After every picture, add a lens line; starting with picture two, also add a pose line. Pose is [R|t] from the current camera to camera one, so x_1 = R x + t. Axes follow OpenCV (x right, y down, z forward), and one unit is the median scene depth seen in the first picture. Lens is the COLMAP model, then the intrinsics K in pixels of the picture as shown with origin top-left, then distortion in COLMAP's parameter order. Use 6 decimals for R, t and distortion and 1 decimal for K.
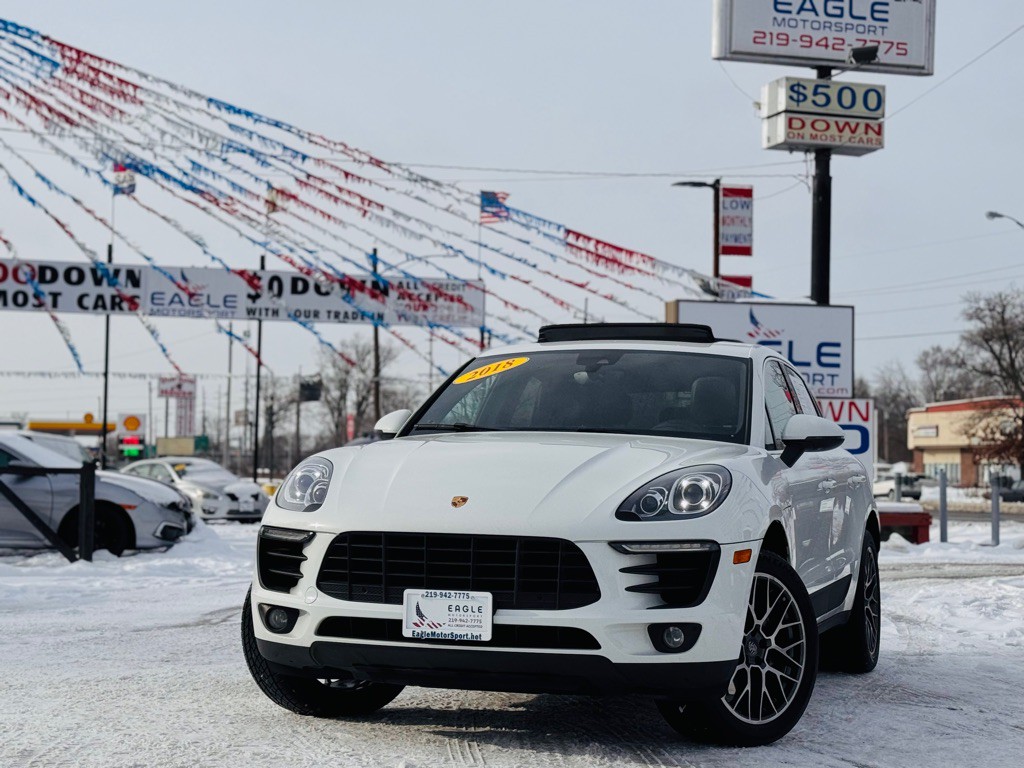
lens RADIAL K [[1913.3, 0, 510.9], [0, 1913.3, 386.9], [0, 0, 1]] dist [0.146044, 0.000000]
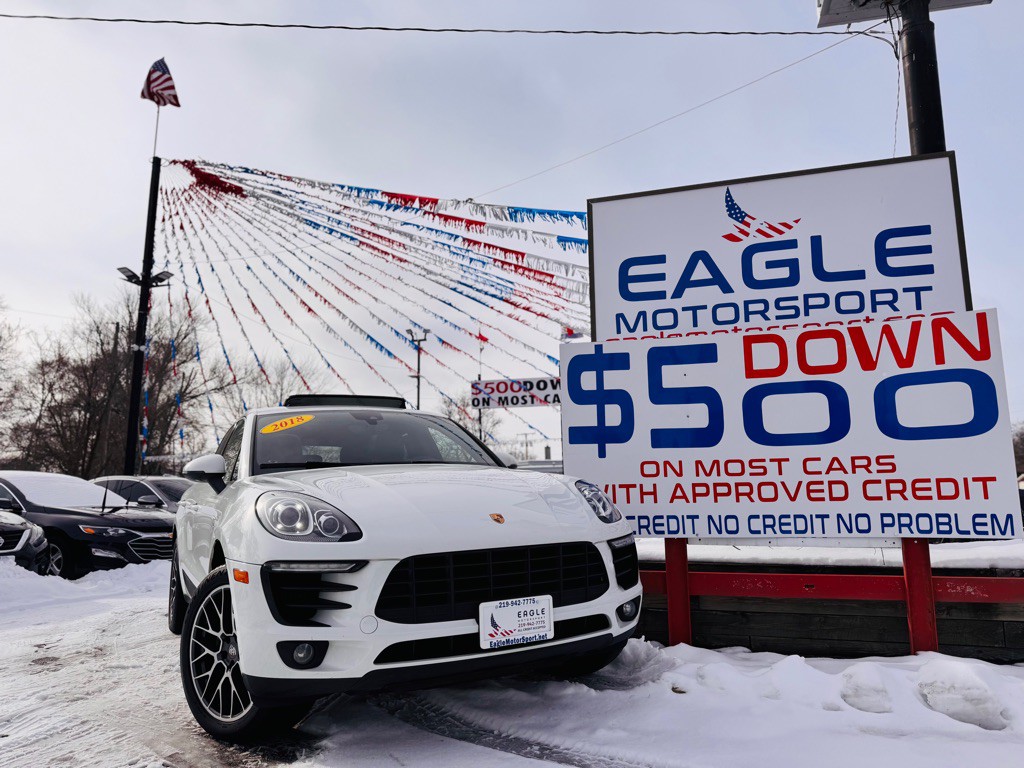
lens RADIAL K [[709.7, 0, 503.3], [0, 709.7, 395.5], [0, 0, 1]] dist [0.025037, -0.030640]
pose [[0.842324, -0.095844, -0.530381, 0.161263], [0.046976, 0.993372, -0.104905, 0.034080], [0.536920, 0.063448, 0.841244, 0.733268]]
